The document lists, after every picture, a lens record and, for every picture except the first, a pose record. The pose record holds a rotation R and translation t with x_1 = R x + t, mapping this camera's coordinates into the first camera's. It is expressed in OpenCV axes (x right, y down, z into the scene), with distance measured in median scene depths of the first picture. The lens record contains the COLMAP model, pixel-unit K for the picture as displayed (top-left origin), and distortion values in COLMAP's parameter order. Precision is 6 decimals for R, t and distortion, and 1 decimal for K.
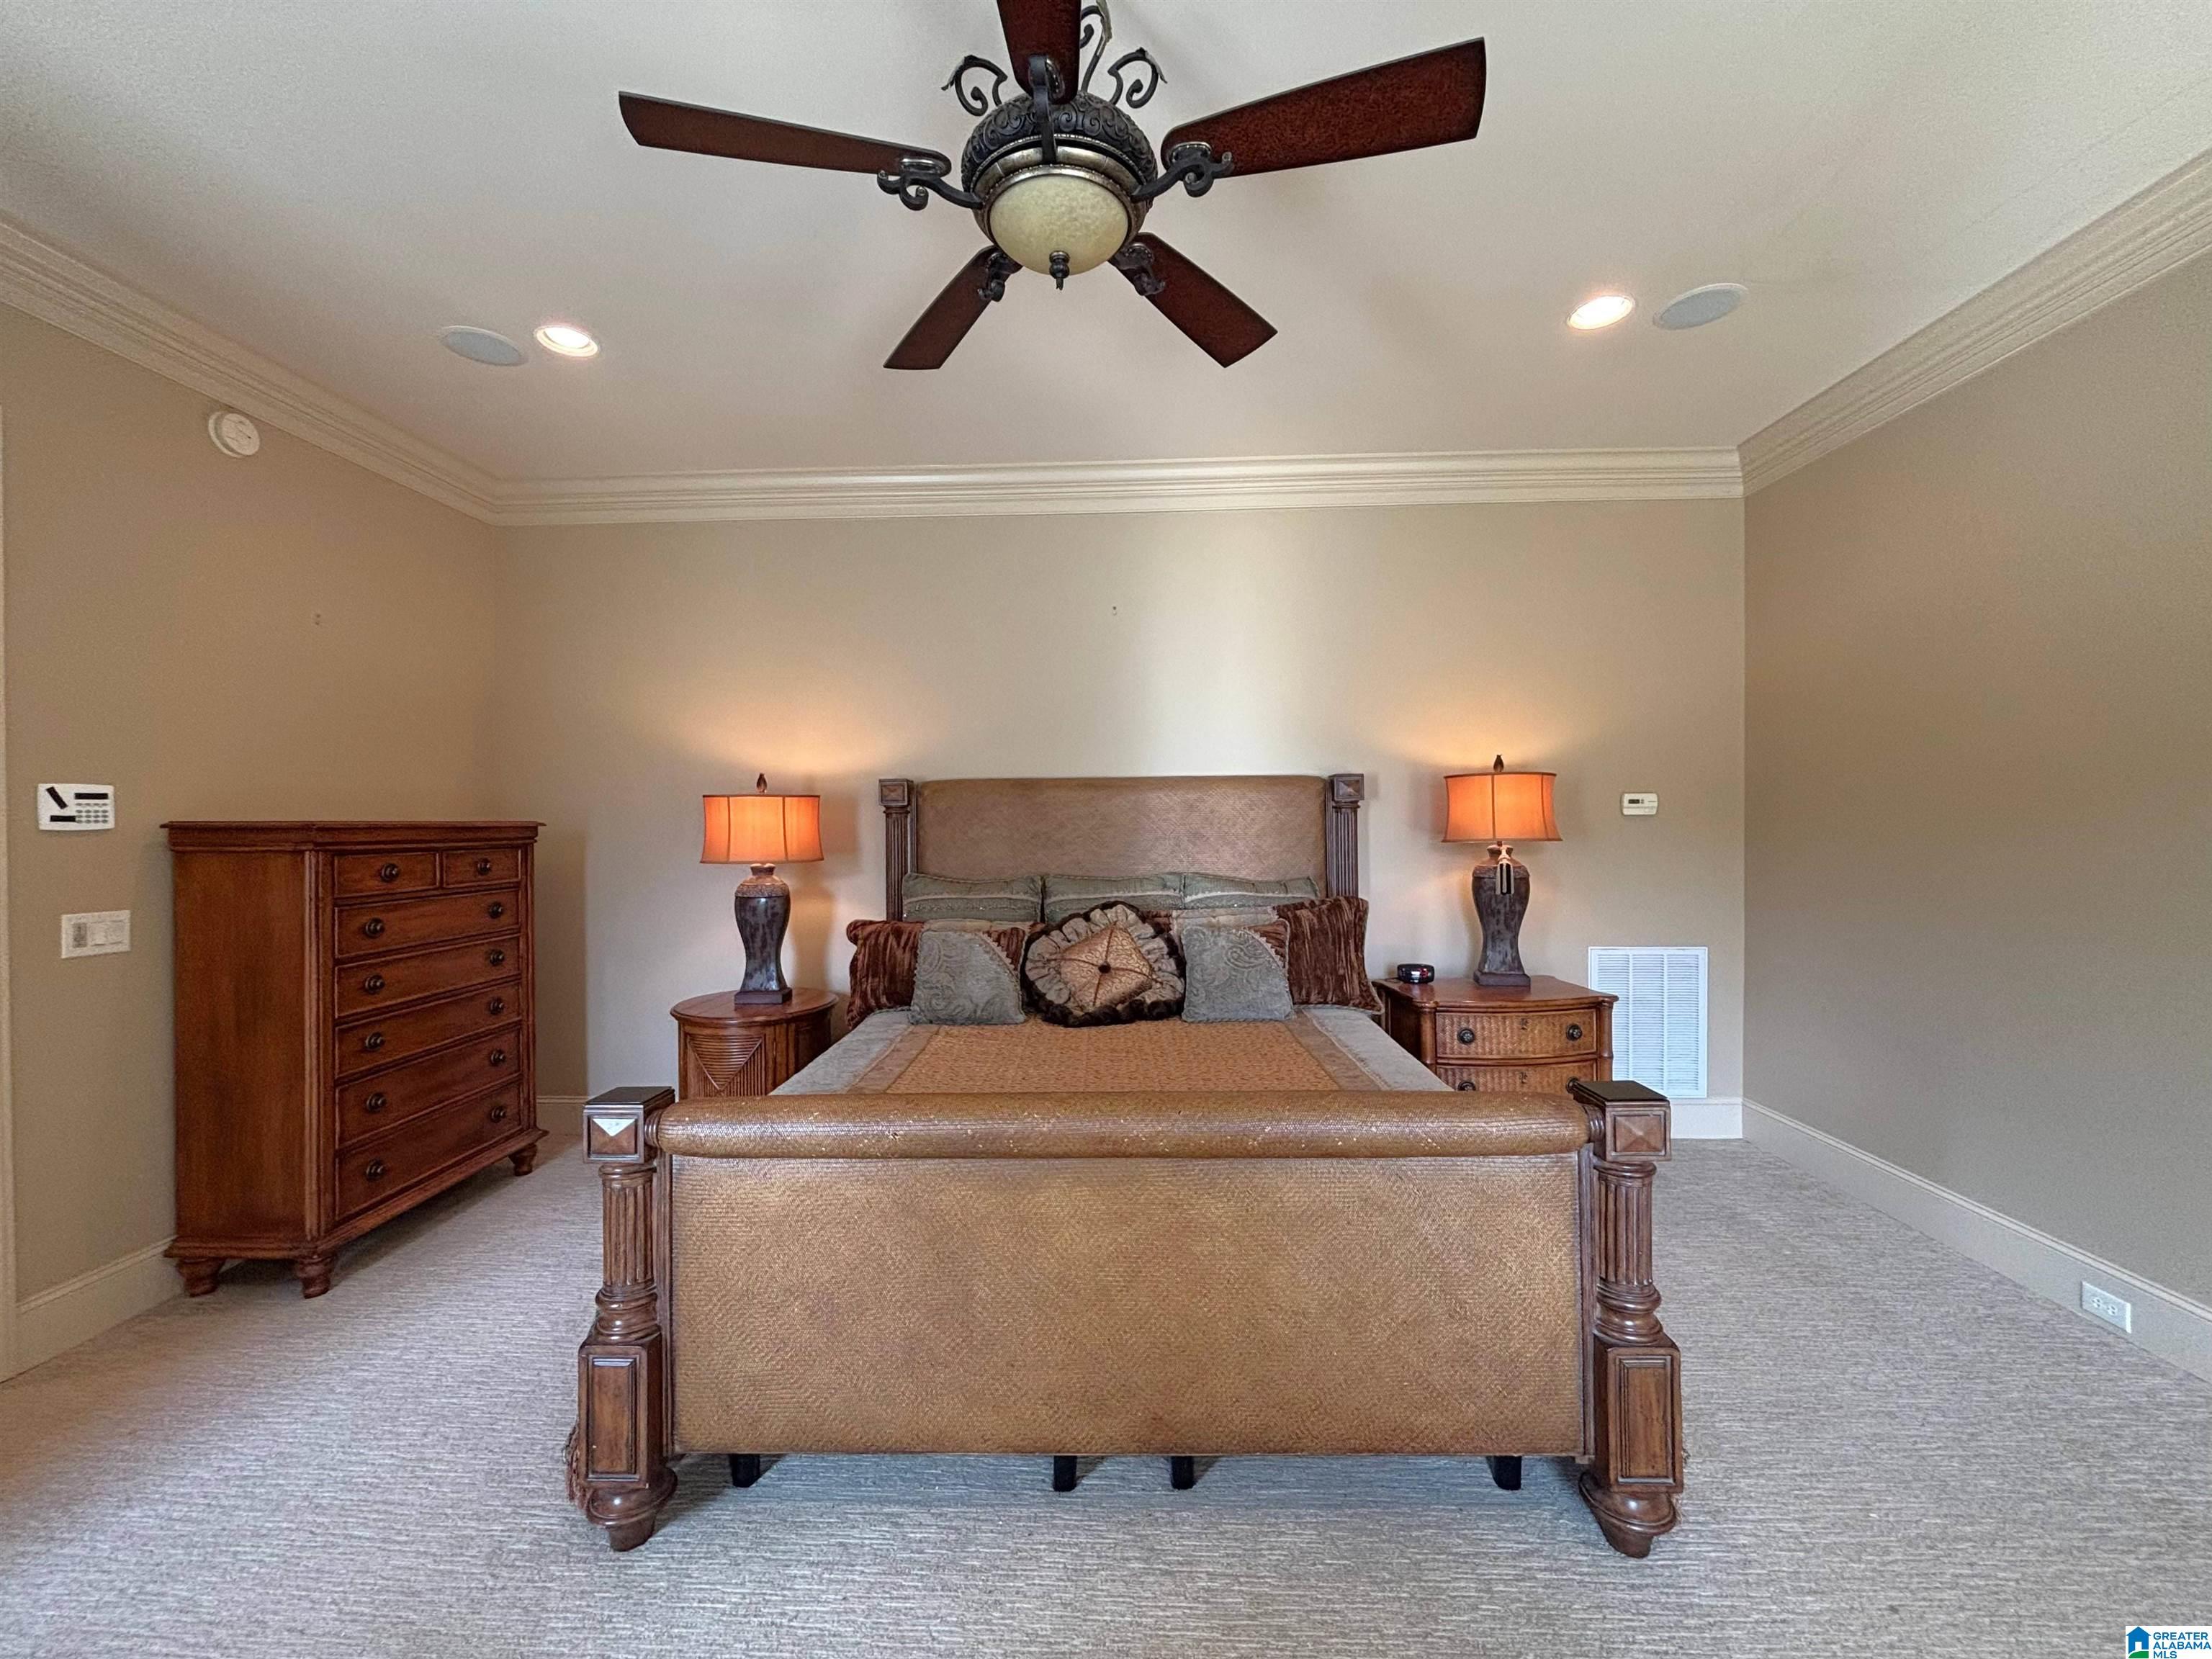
lens RADIAL K [[902.9, 0, 1110.8], [0, 902.9, 823.4], [0, 0, 1]] dist [0.003425, -0.000994]
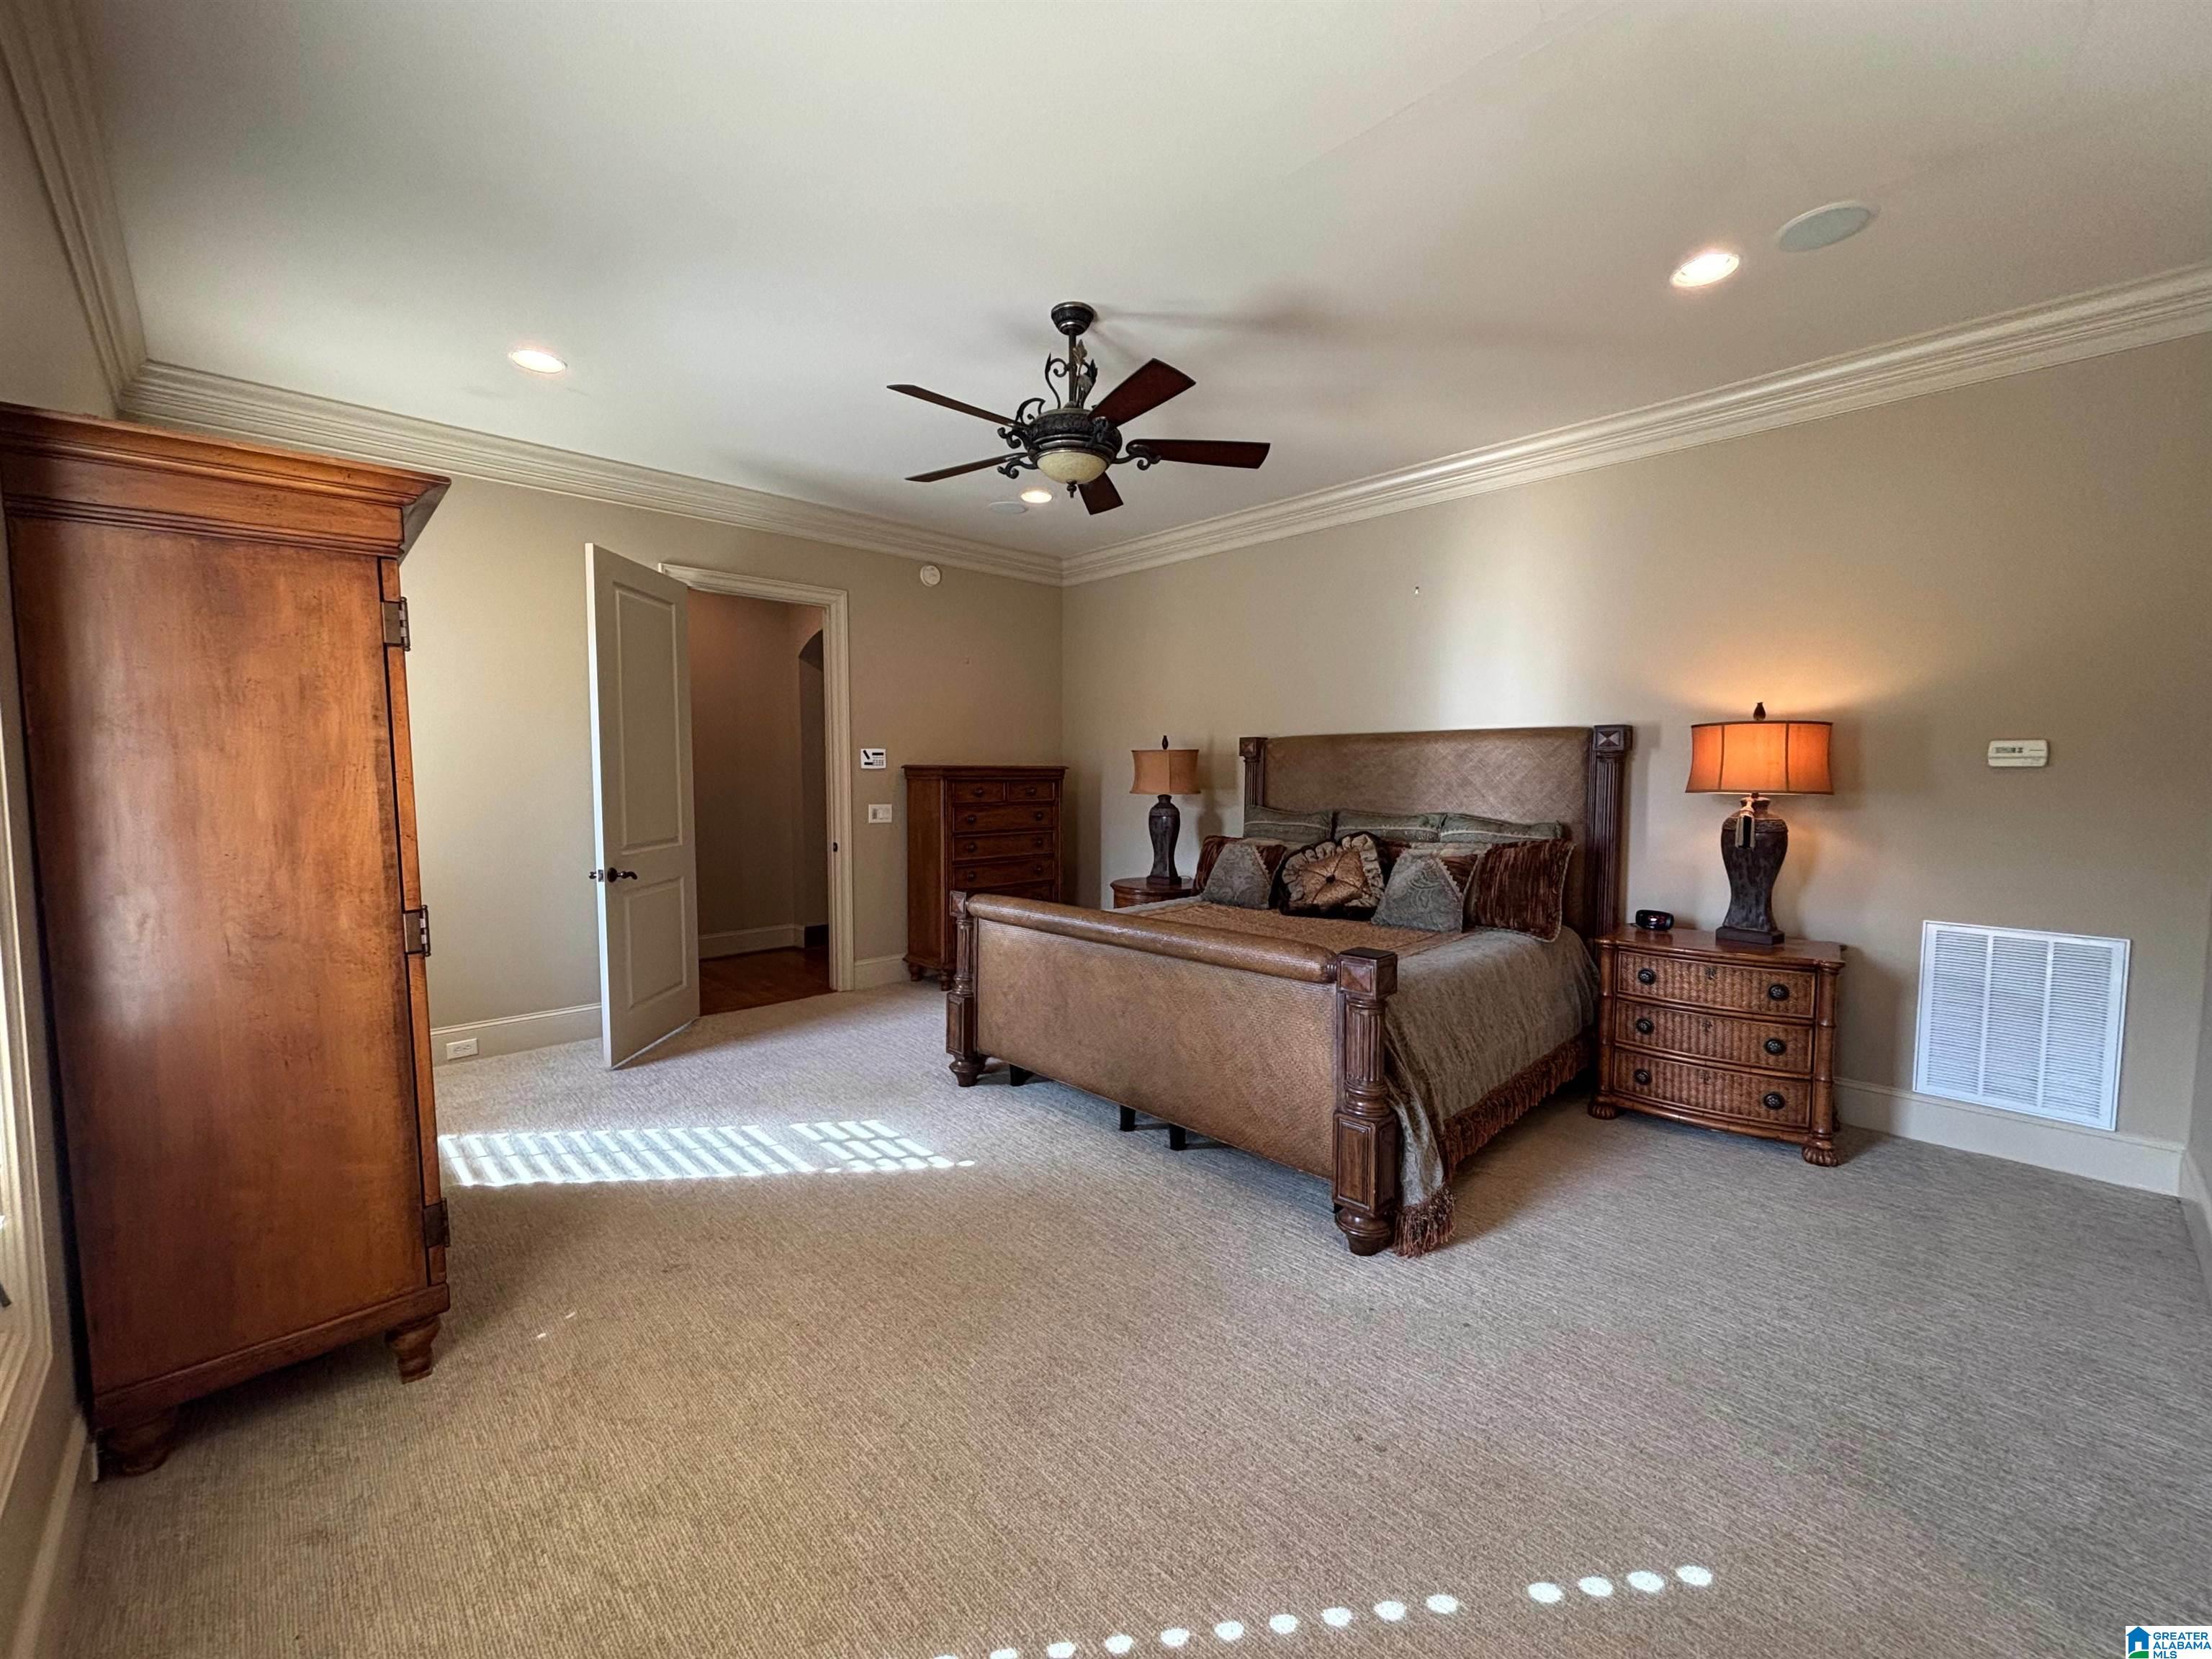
lens RADIAL K [[902.9, 0, 1100.4], [0, 902.9, 828.8], [0, 0, 1]] dist [0.003425, -0.000994]
pose [[0.715425, 0.055171, -0.696508, 0.647600], [-0.008794, 0.997510, 0.069980, -0.003829], [0.698634, -0.043940, 0.714128, -0.182022]]
